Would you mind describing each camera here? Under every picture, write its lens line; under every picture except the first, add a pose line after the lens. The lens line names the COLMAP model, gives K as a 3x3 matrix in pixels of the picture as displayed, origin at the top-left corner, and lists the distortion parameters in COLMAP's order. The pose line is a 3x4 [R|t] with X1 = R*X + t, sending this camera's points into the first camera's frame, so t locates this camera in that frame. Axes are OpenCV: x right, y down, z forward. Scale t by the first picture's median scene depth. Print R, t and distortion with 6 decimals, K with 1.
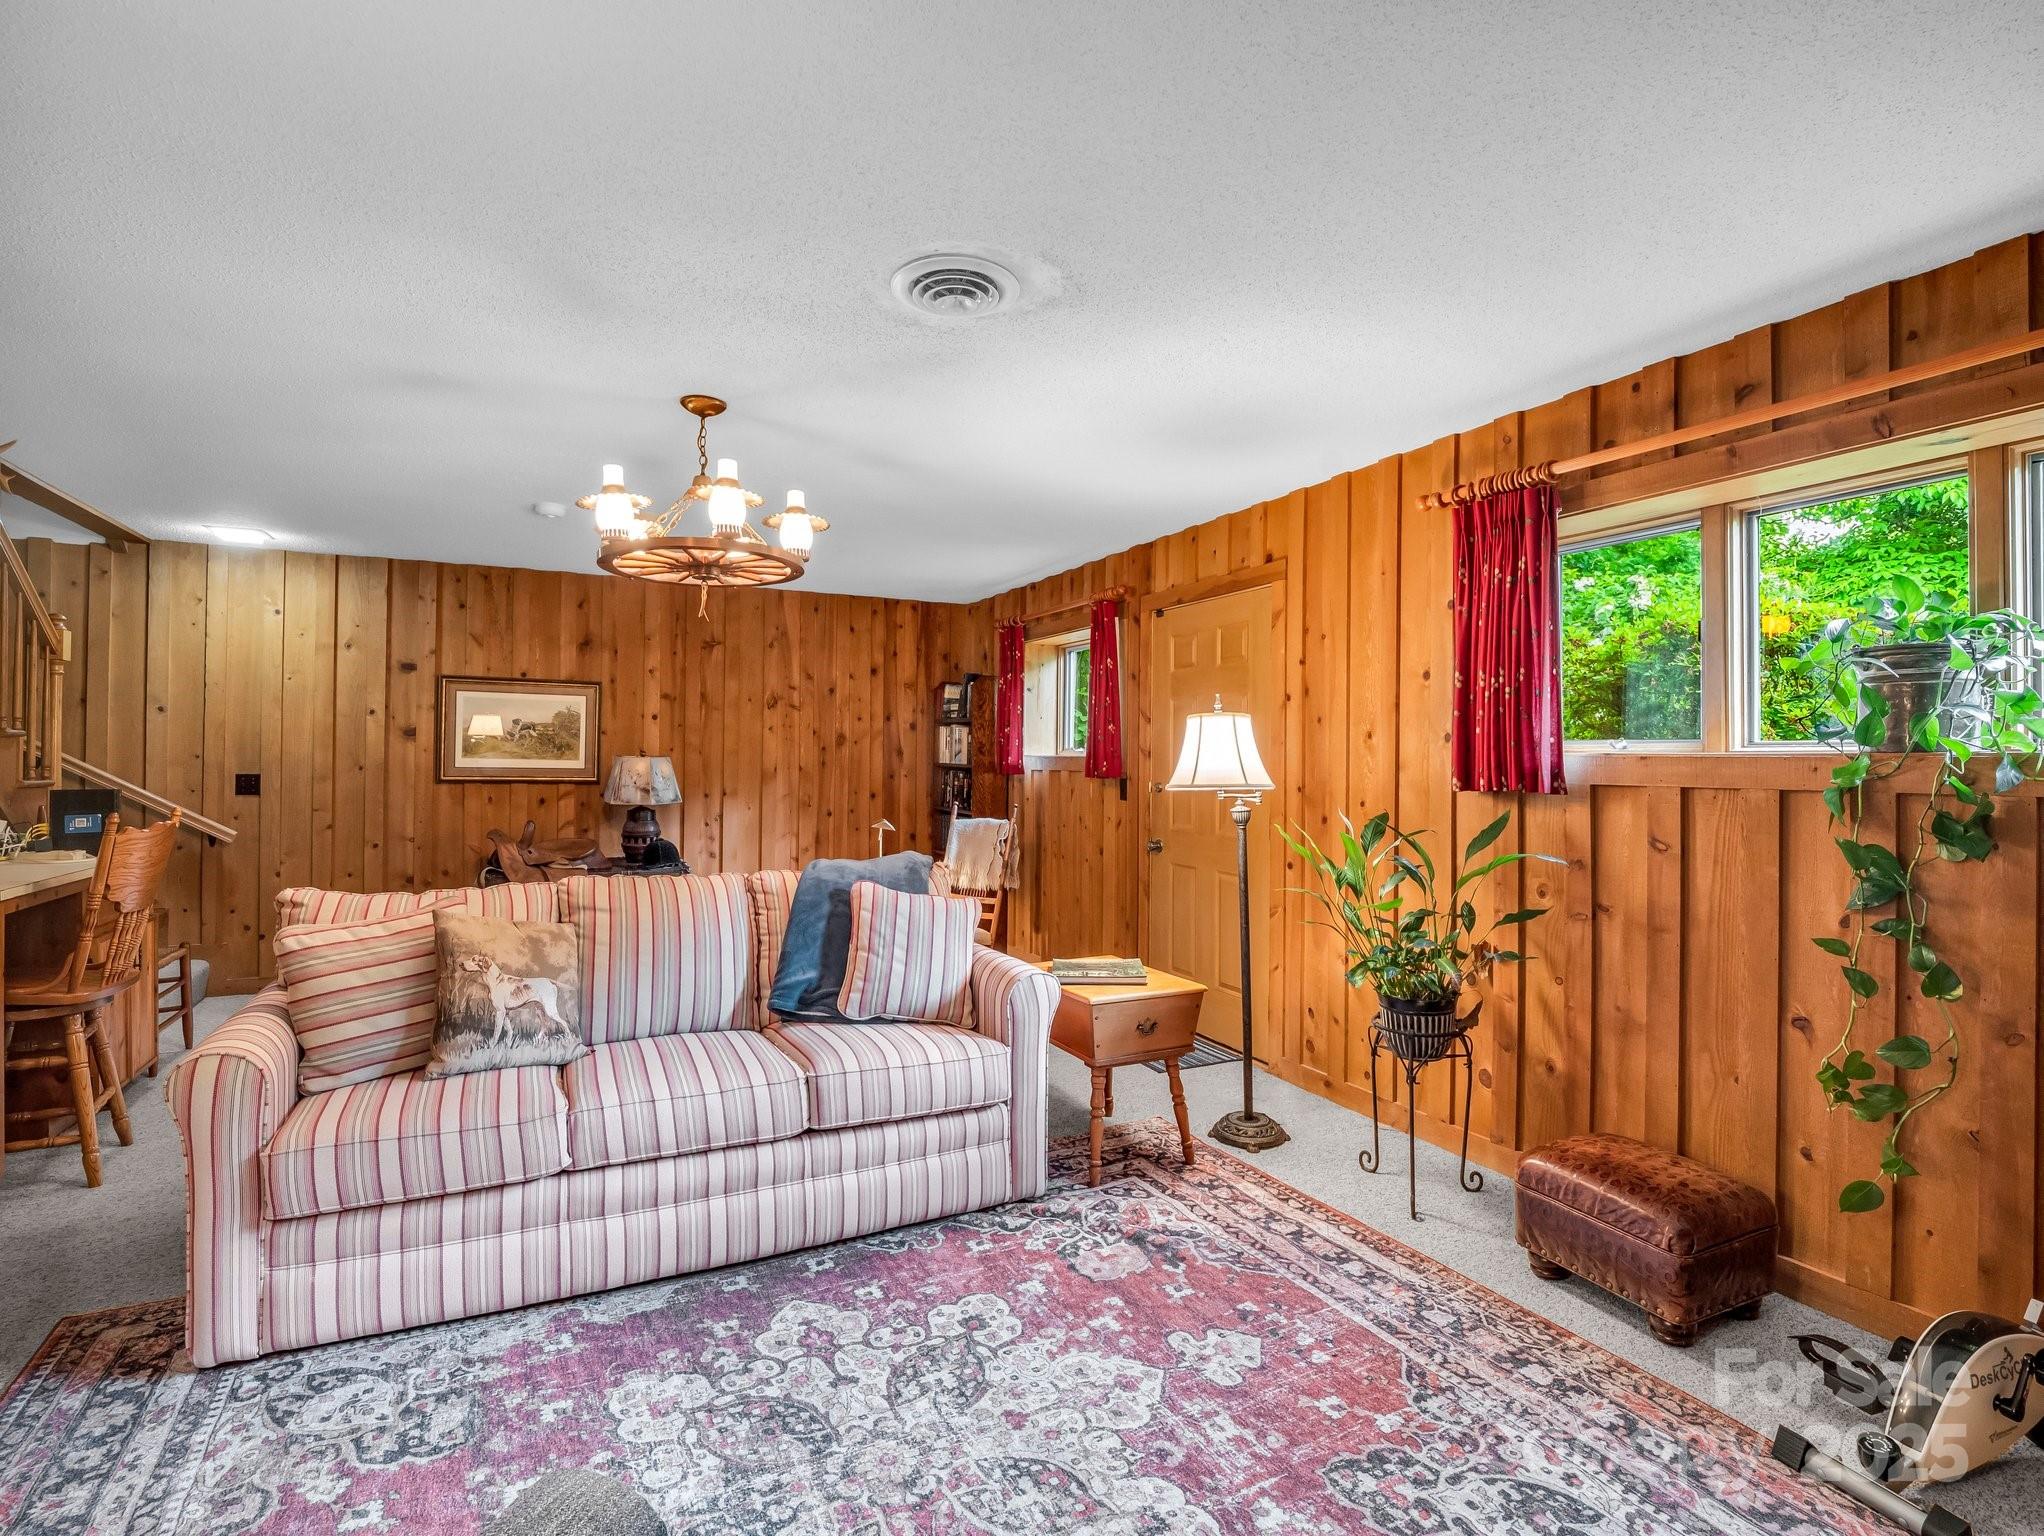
lens RADIAL K [[1006.2, 0, 1021.3], [0, 1006.2, 762.7], [0, 0, 1]] dist [-0.009758, -0.002501]
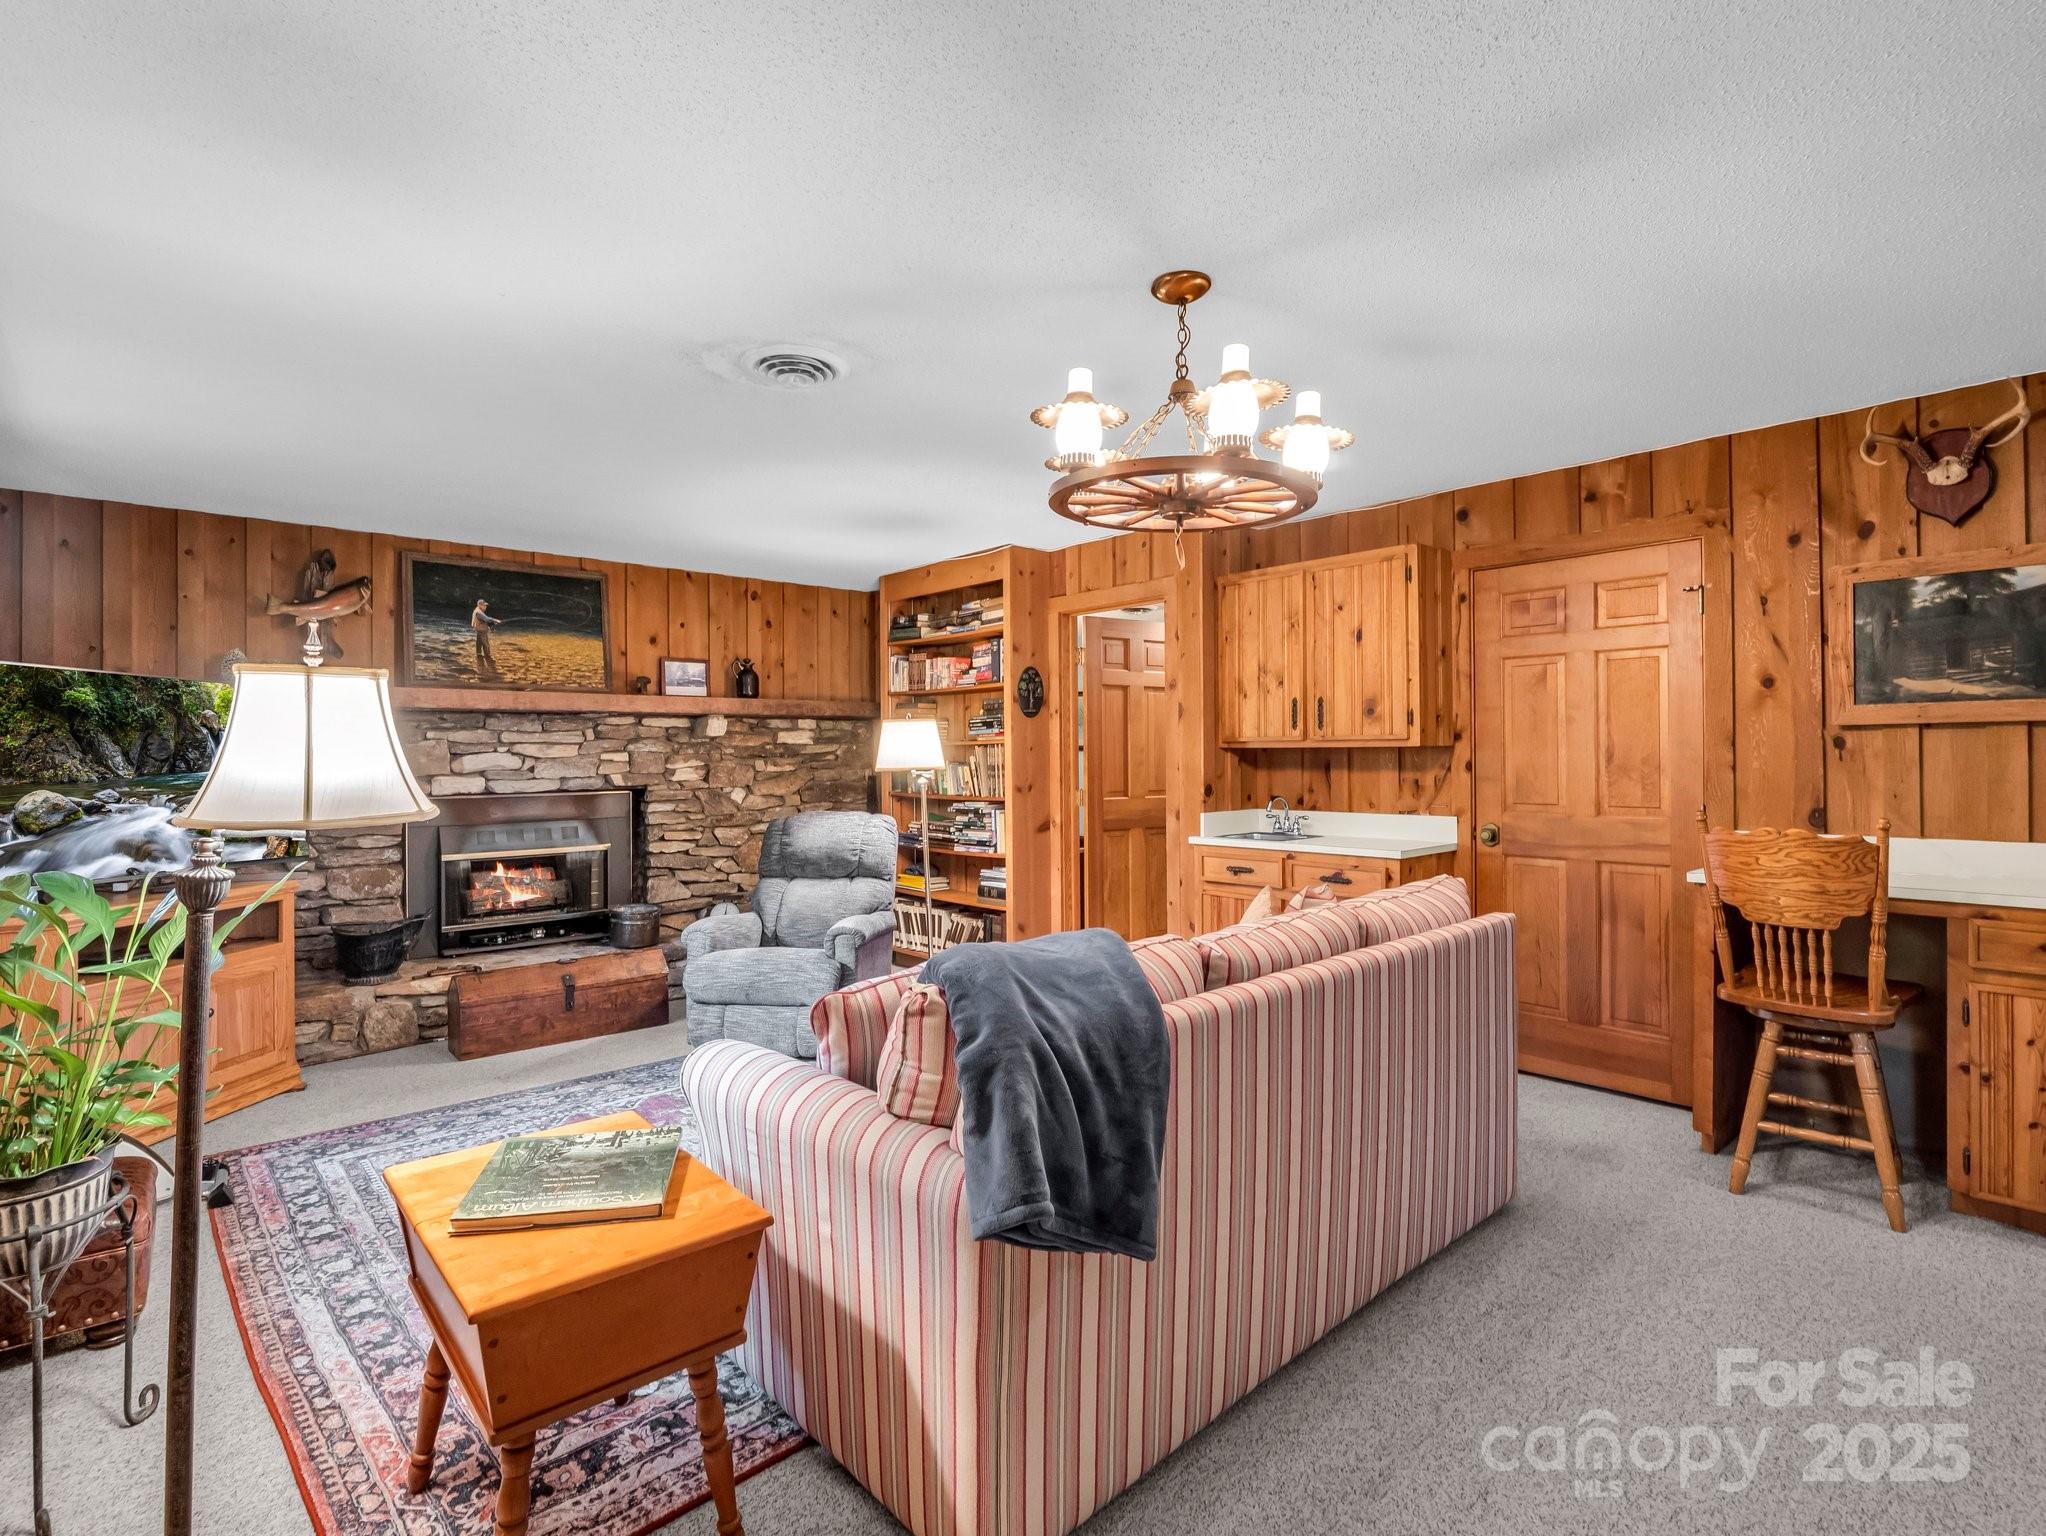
lens RADIAL K [[1007.1, 0, 1023.1], [0, 1007.1, 758.6], [0, 0, 1]] dist [-0.009758, -0.002501]
pose [[-0.960295, -0.004539, -0.278951, 0.005890], [-0.004091, 0.999989, -0.002190, -0.001168], [0.278958, -0.000962, -0.960303, 2.251203]]
